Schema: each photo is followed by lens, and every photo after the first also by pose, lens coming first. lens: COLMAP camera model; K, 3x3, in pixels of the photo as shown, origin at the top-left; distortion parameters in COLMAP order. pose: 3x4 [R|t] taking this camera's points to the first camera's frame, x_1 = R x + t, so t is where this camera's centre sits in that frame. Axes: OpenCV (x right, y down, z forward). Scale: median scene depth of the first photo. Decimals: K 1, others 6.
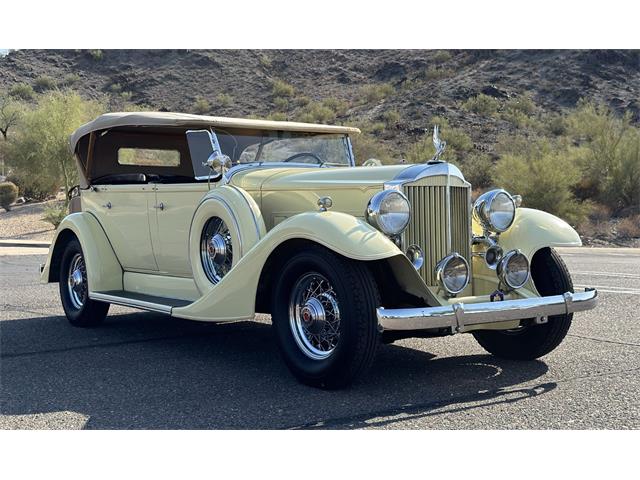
lens RADIAL K [[1554.4, 0, 320.0], [0, 1554.4, 240.0], [0, 0, 1]] dist [0.638035, -5.302520]
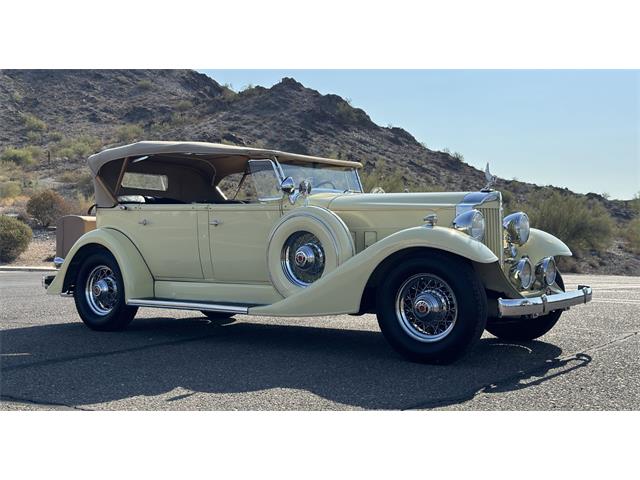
lens RADIAL K [[1554.4, 0, 320.0], [0, 1554.4, 240.0], [0, 0, 1]] dist [0.638035, -5.302520]
pose [[0.821387, 0.013619, 0.570209, -0.486002], [0.007331, 0.999380, -0.034430, 0.022143], [-0.570325, 0.032461, 0.820778, -0.000074]]
